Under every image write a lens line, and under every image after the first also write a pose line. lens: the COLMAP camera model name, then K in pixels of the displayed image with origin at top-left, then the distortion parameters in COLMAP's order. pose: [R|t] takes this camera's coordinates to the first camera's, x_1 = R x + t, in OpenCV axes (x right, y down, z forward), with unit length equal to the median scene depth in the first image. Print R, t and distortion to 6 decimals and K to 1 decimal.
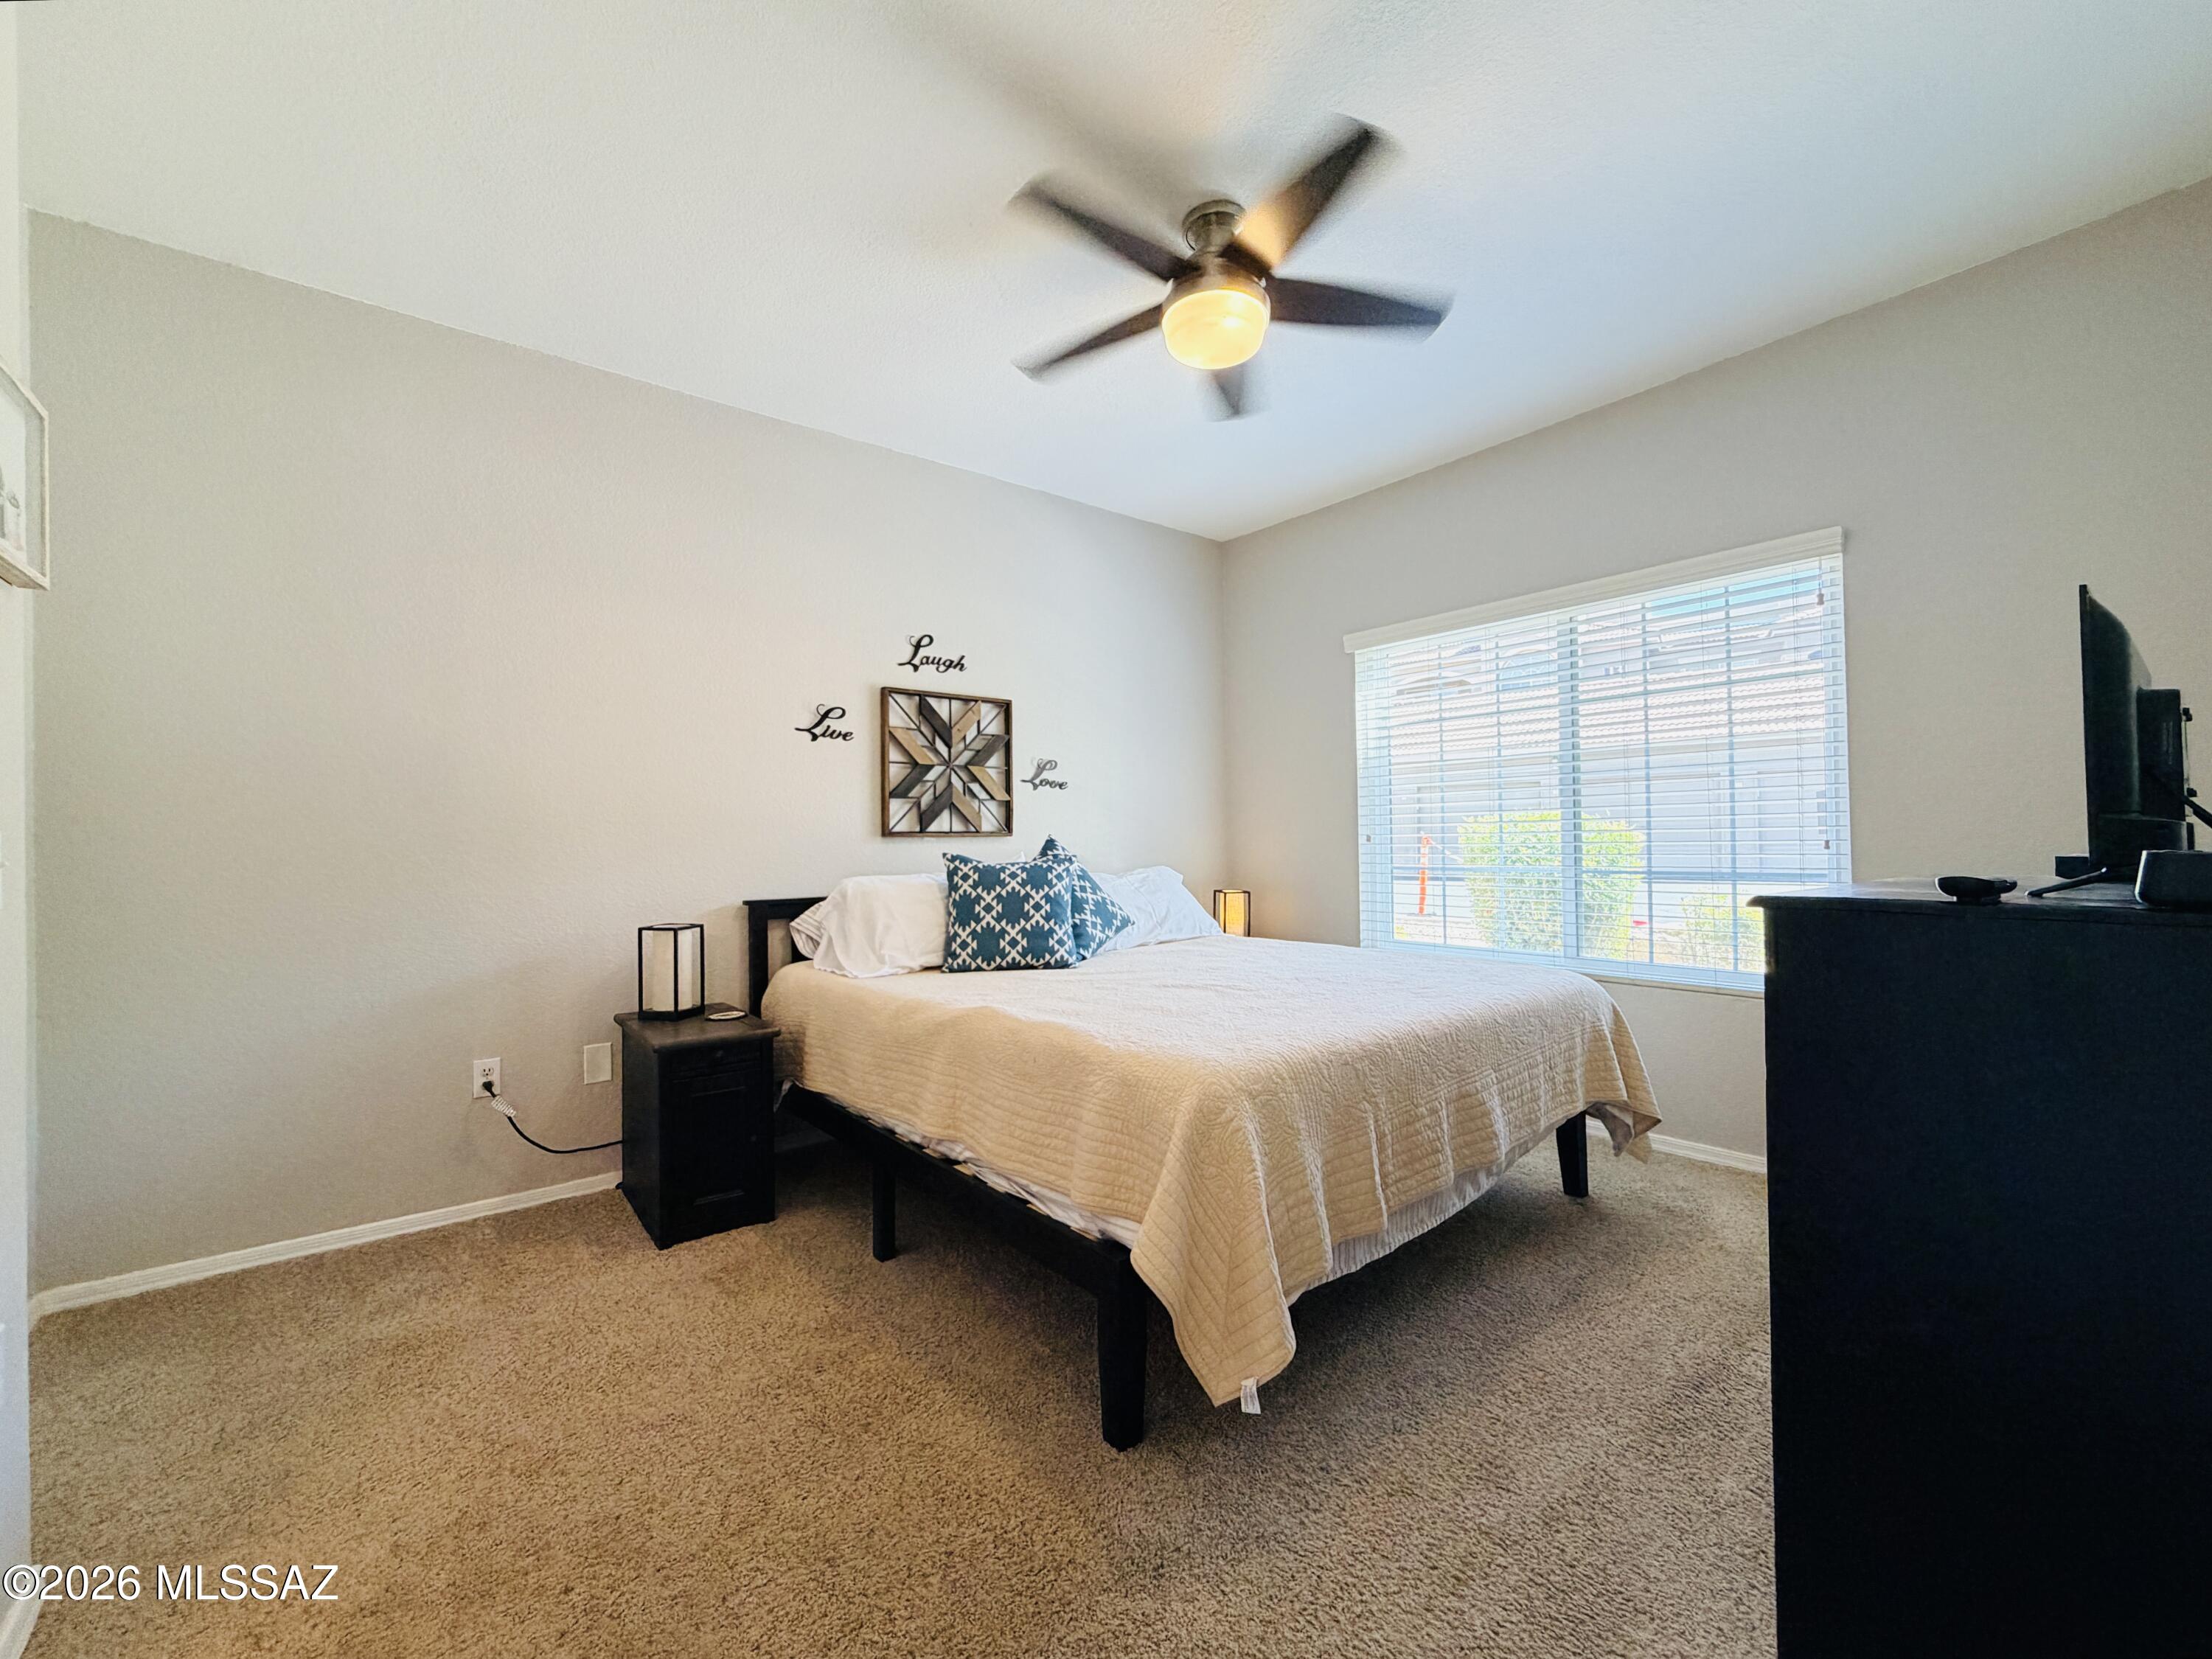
lens RADIAL K [[874.7, 0, 1106.0], [0, 874.7, 829.5], [0, 0, 1]] dist [-0.000116, 0.000022]
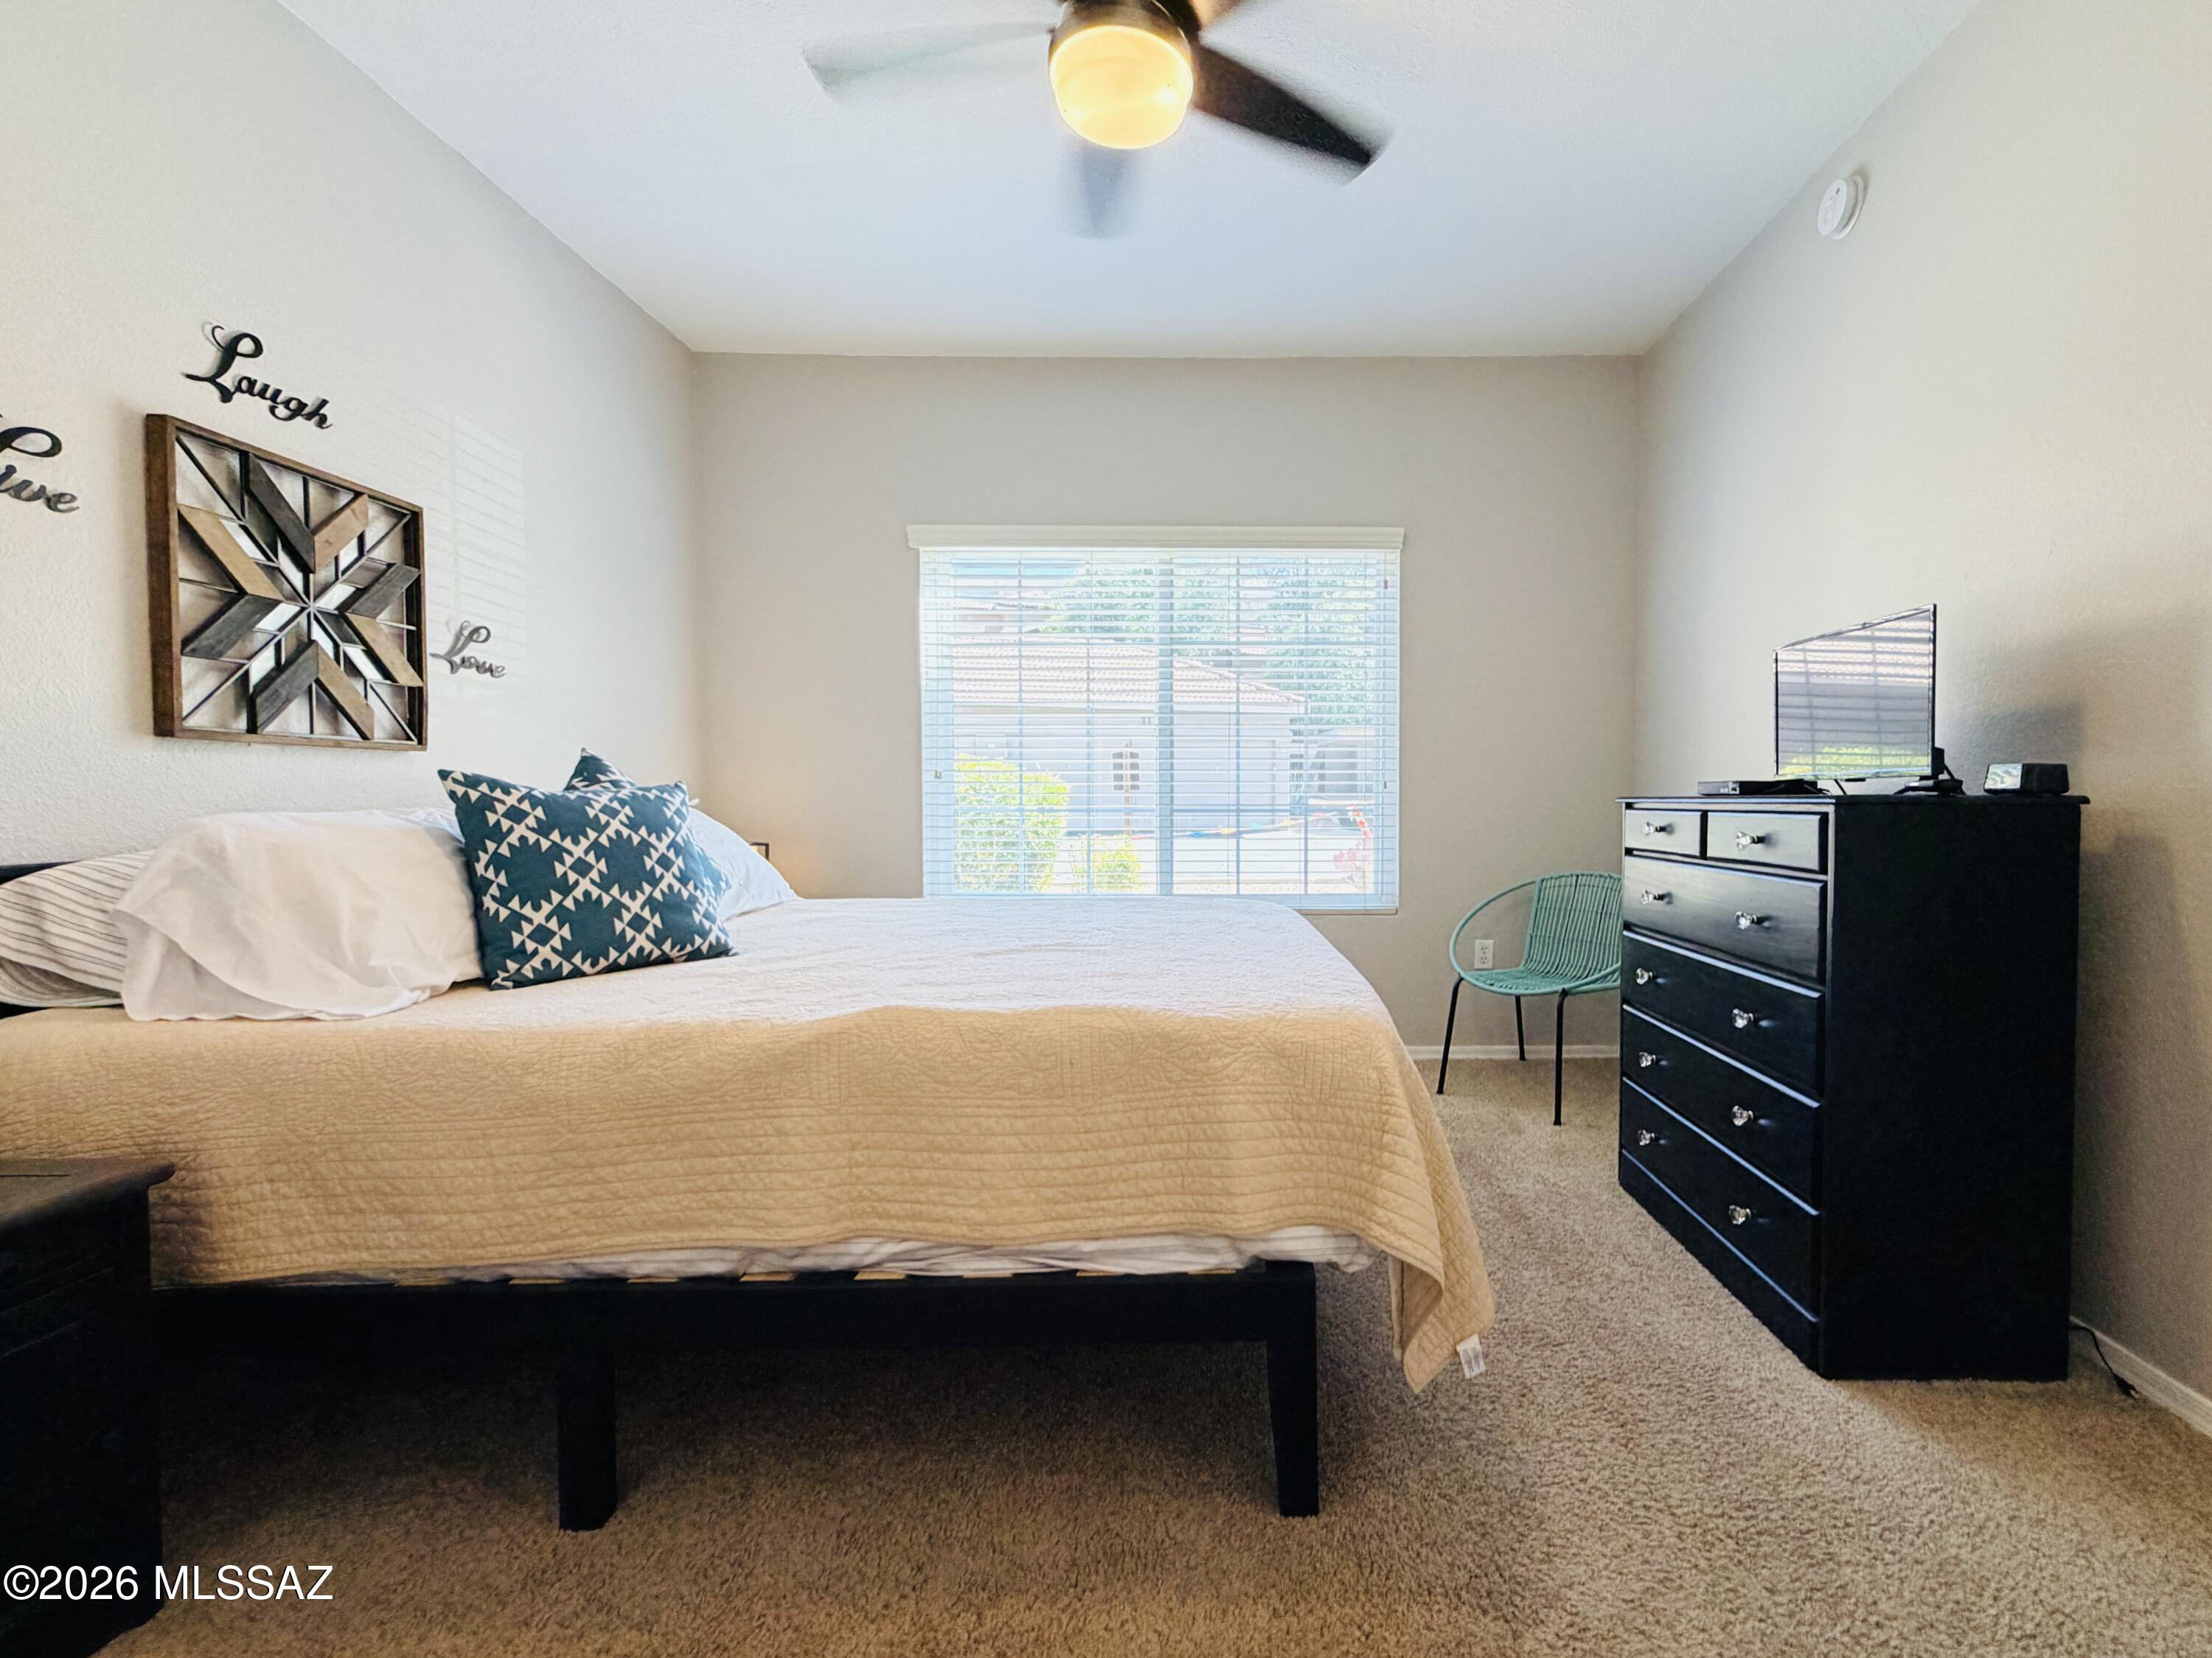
lens RADIAL K [[1012.2, 0, 1106.0], [0, 1012.2, 829.0], [0, 0, 1]] dist [0.002776, 0.000477]
pose [[0.636753, -0.007352, 0.771033, -0.356963], [-0.022441, 0.999354, 0.028062, 0.032111], [-0.770741, -0.035171, 0.636177, 0.260910]]
